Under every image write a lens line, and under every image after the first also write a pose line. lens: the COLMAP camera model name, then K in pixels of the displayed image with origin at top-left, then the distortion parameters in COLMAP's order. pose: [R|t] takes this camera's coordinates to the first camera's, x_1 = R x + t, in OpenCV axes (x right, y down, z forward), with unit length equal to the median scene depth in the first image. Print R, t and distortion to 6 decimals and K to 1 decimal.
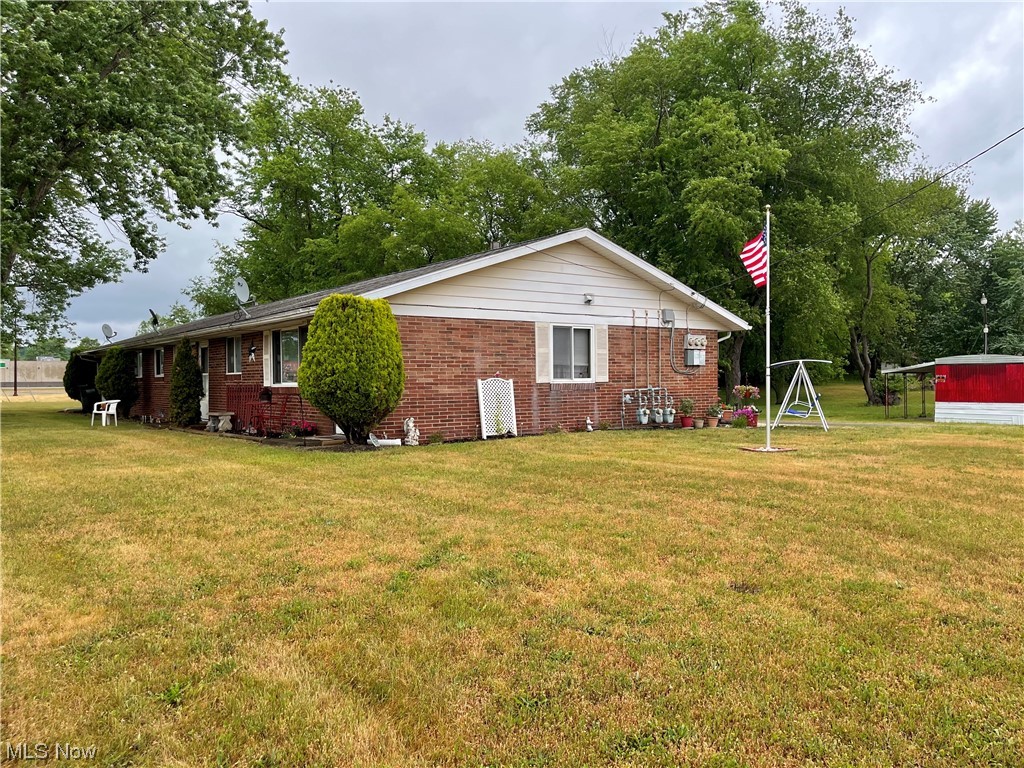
lens RADIAL K [[772.3, 0, 510.7], [0, 772.3, 379.7], [0, 0, 1]] dist [0.068741, -0.090217]
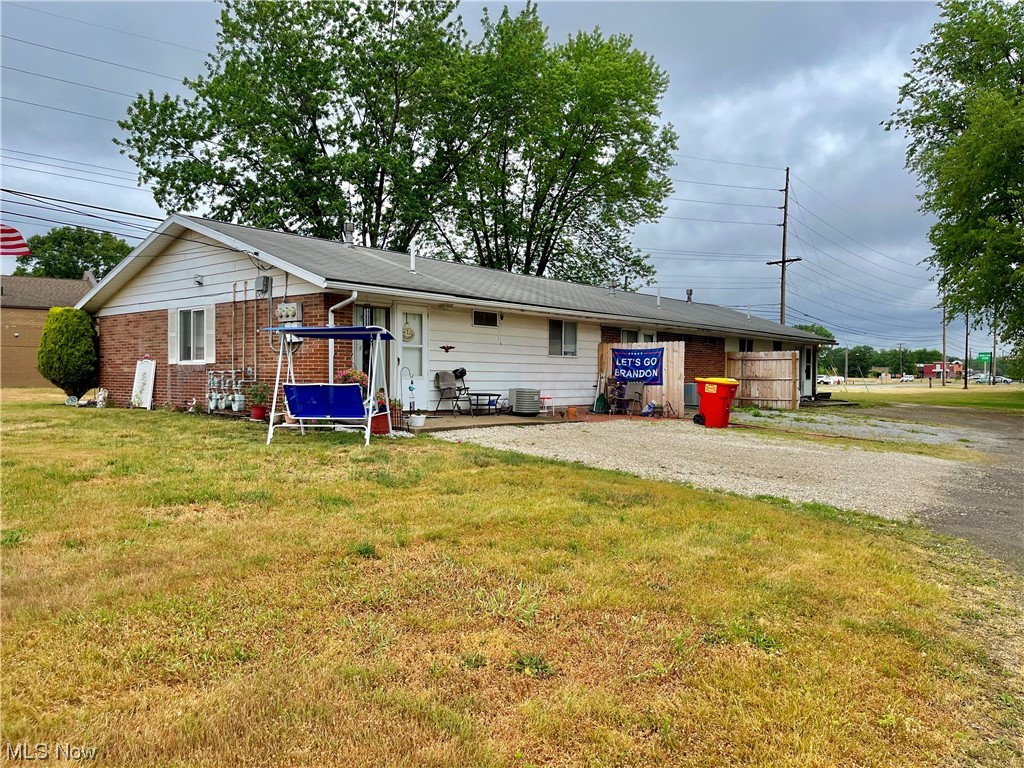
lens RADIAL K [[780.0, 0, 509.8], [0, 780.0, 400.0], [0, 0, 1]] dist [-0.005669, -0.003125]
pose [[0.227703, 0.039780, -0.972918, 1.130077], [-0.008876, 0.999208, 0.038778, 0.007431], [0.973690, -0.000194, 0.227876, 1.112626]]
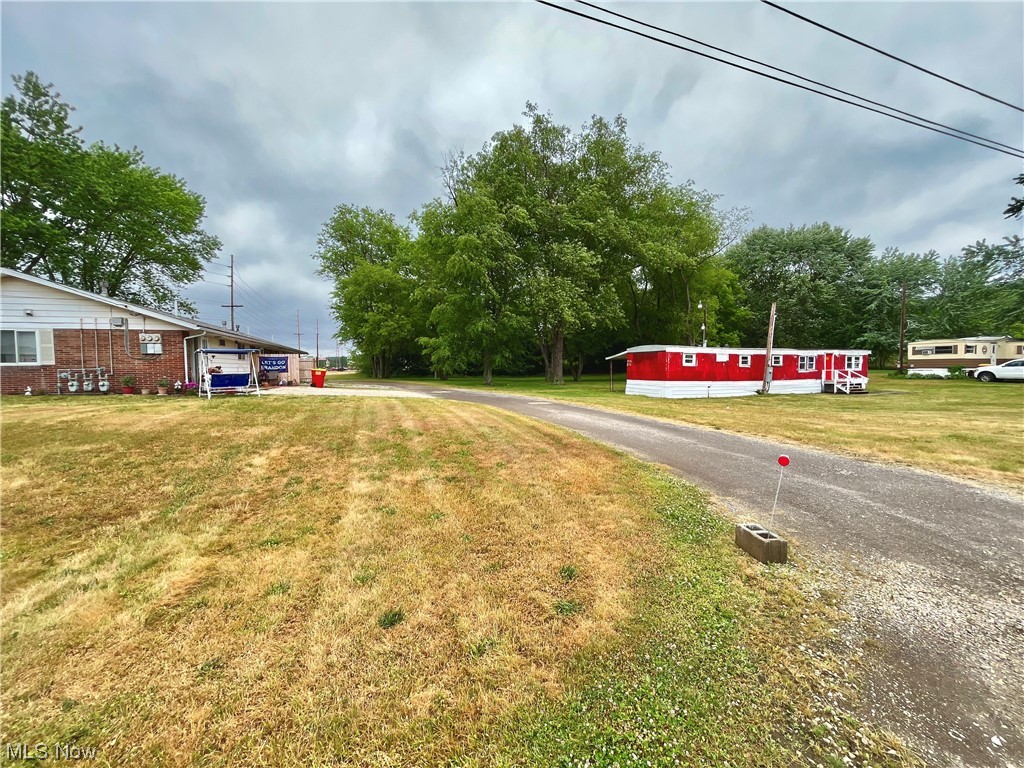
lens RADIAL K [[412.0, 0, 508.9], [0, 412.0, 386.2], [0, 0, 1]] dist [-0.009386, 0.000499]
pose [[0.948515, 0.014469, -0.316402, 1.257970], [0.001051, 0.998807, 0.048824, 0.007564], [0.316731, -0.046643, 0.947368, 0.485285]]
